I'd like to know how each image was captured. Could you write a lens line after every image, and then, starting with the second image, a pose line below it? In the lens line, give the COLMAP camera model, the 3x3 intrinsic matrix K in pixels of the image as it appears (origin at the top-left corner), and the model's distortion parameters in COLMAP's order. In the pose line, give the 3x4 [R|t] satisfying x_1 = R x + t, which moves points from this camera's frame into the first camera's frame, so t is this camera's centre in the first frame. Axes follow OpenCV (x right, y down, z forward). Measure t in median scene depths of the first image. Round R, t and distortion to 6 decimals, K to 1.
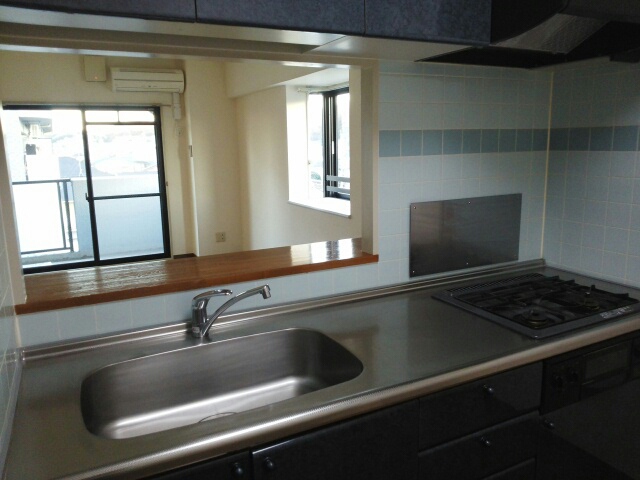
lens RADIAL K [[507.9, 0, 320.0], [0, 507.9, 240.0], [0, 0, 1]] dist [0.003432, -0.001811]
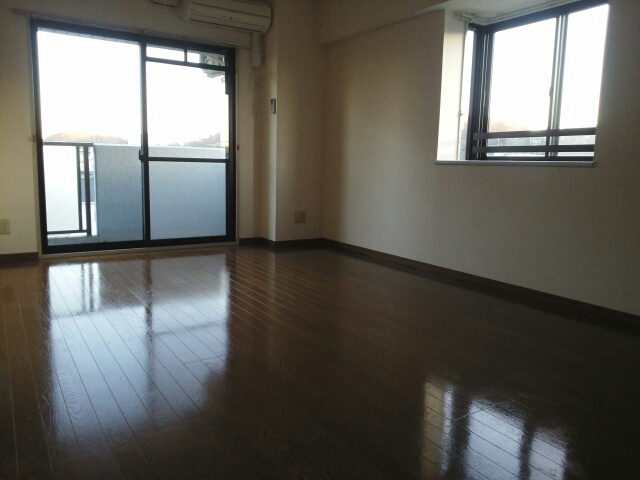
lens RADIAL K [[507.9, 0, 320.0], [0, 507.9, 240.0], [0, 0, 1]] dist [0.003432, -0.001811]
pose [[0.993186, 0.027326, 0.113290, -0.263849], [-0.022861, 0.998917, -0.040526, 0.064730], [-0.114275, 0.037660, 0.992735, 0.206964]]
